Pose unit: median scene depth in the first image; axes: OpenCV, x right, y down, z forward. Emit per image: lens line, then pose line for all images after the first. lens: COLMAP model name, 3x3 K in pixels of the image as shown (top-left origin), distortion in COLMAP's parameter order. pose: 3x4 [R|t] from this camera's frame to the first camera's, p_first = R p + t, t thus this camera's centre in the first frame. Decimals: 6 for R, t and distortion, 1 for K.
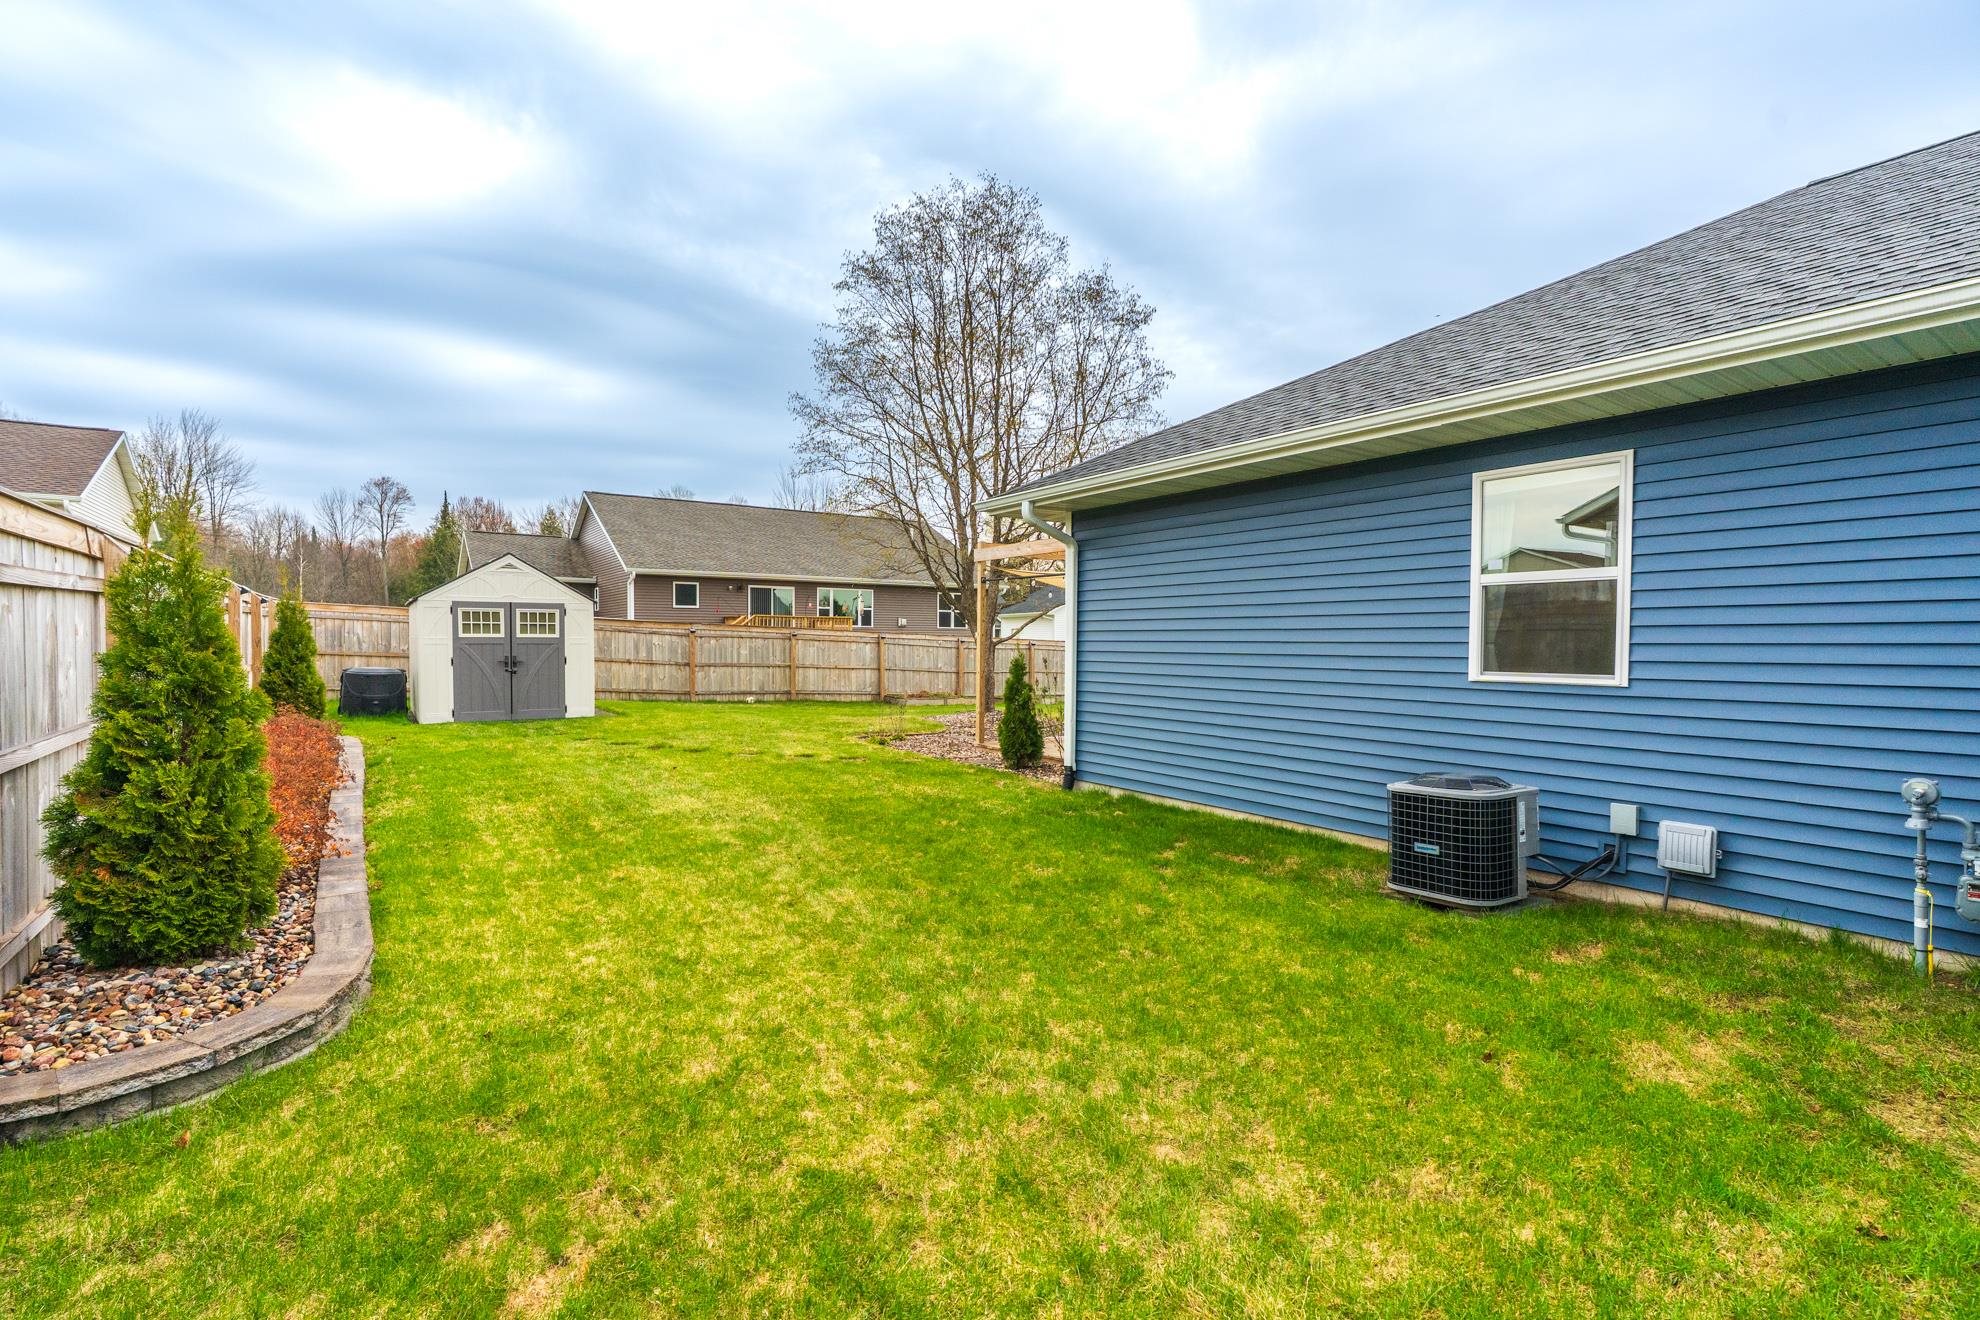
lens RADIAL K [[914.1, 0, 993.0], [0, 914.1, 660.4], [0, 0, 1]] dist [0.001653, 0.001378]
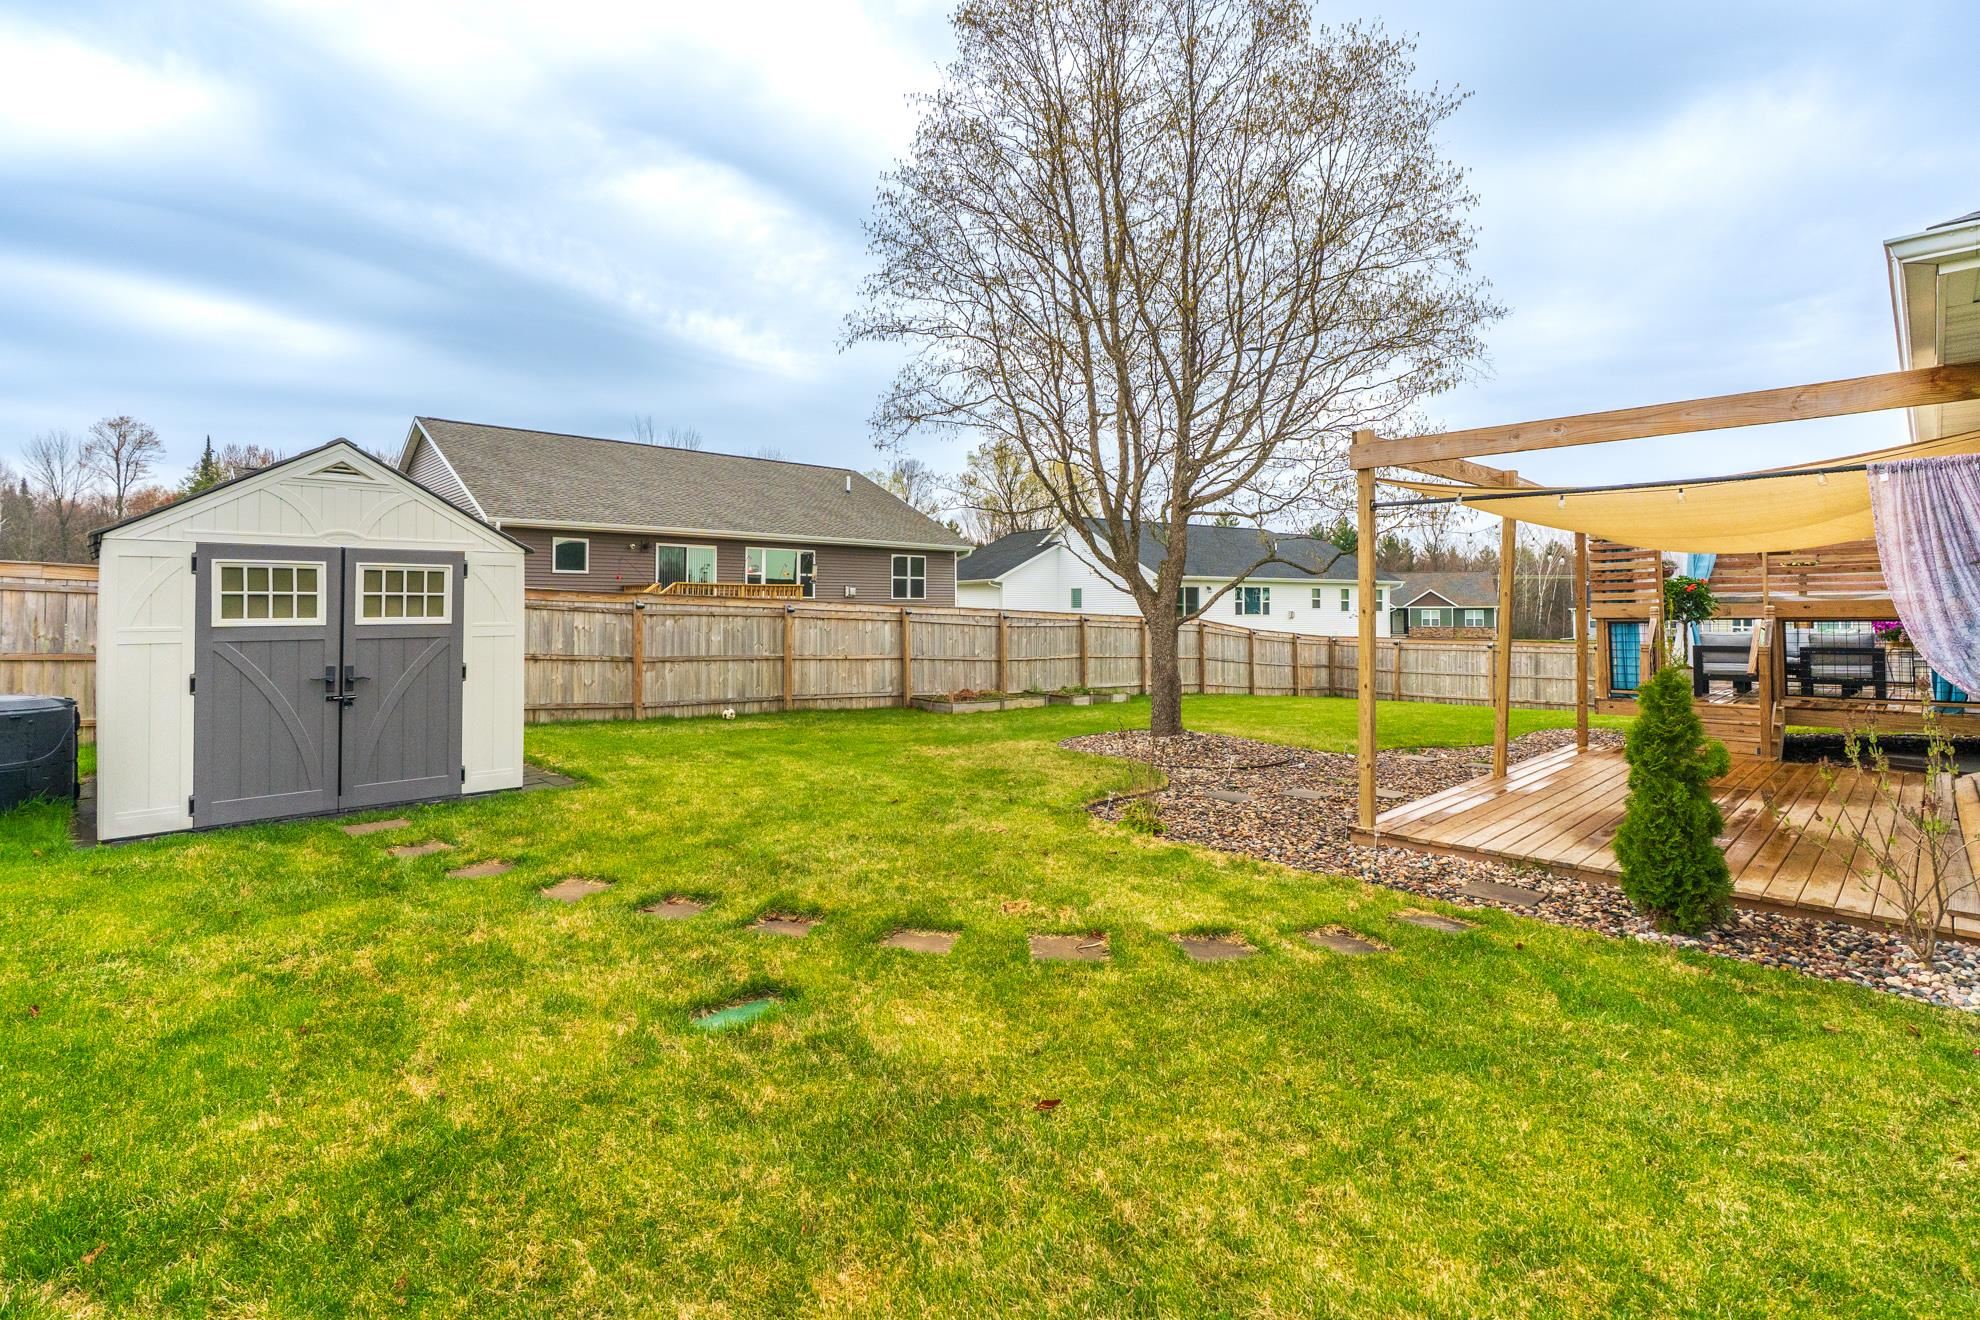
lens RADIAL K [[914.1, 0, 973.6], [0, 914.1, 585.1], [0, 0, 1]] dist [0.001653, 0.001378]
pose [[0.987410, -0.004207, 0.158126, -0.193480], [0.012078, 0.998733, -0.048848, -0.012721], [-0.157720, 0.050143, 0.986210, 0.335954]]
